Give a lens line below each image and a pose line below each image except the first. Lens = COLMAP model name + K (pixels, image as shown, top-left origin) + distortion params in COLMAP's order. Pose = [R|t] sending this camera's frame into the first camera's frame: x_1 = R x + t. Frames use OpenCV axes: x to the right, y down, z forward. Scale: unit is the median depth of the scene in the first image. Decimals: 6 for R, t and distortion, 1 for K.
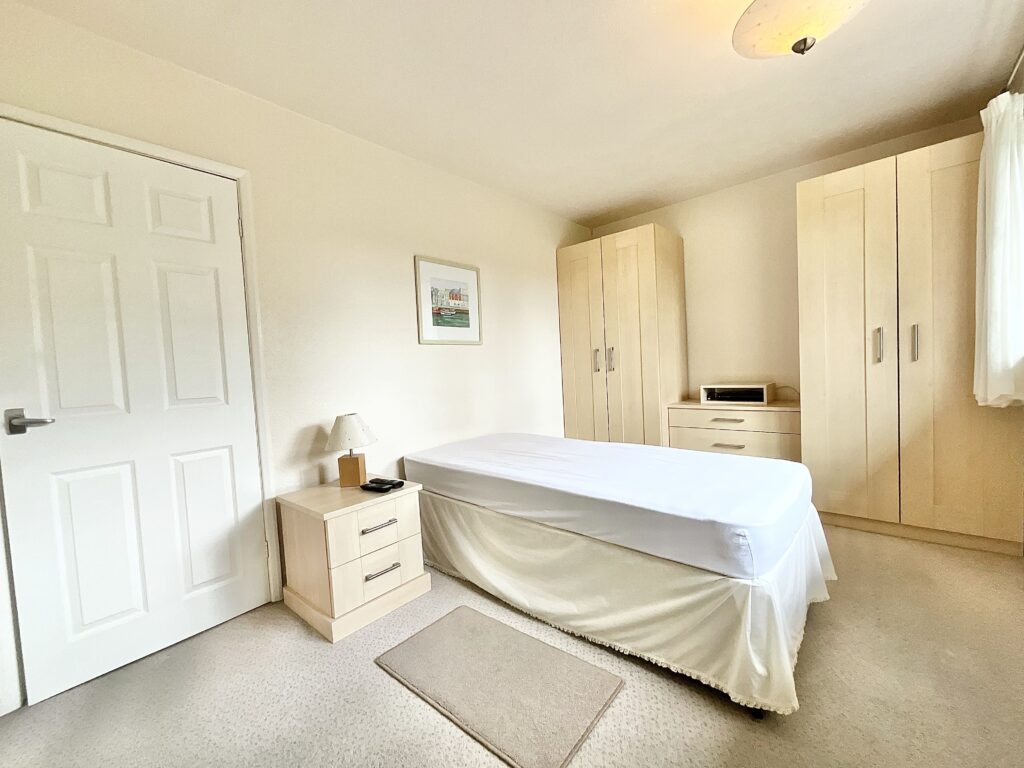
lens RADIAL K [[417.3, 0, 512.0], [0, 417.3, 384.0], [0, 0, 1]] dist [0.004636, 0.000663]
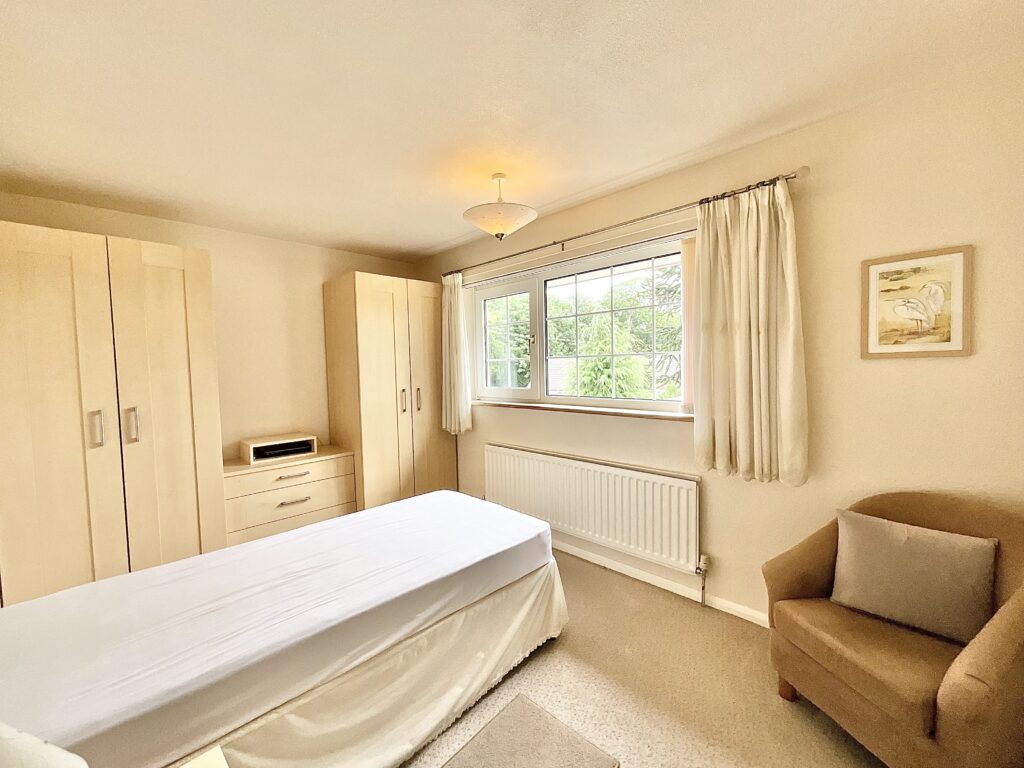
lens RADIAL K [[417.3, 0, 512.0], [0, 417.3, 384.0], [0, 0, 1]] dist [0.004636, 0.000663]
pose [[0.053372, 0.000856, 0.998574, -0.584004], [0.066900, 0.997750, -0.004431, -0.121175], [-0.996331, 0.067042, 0.053194, 0.542866]]
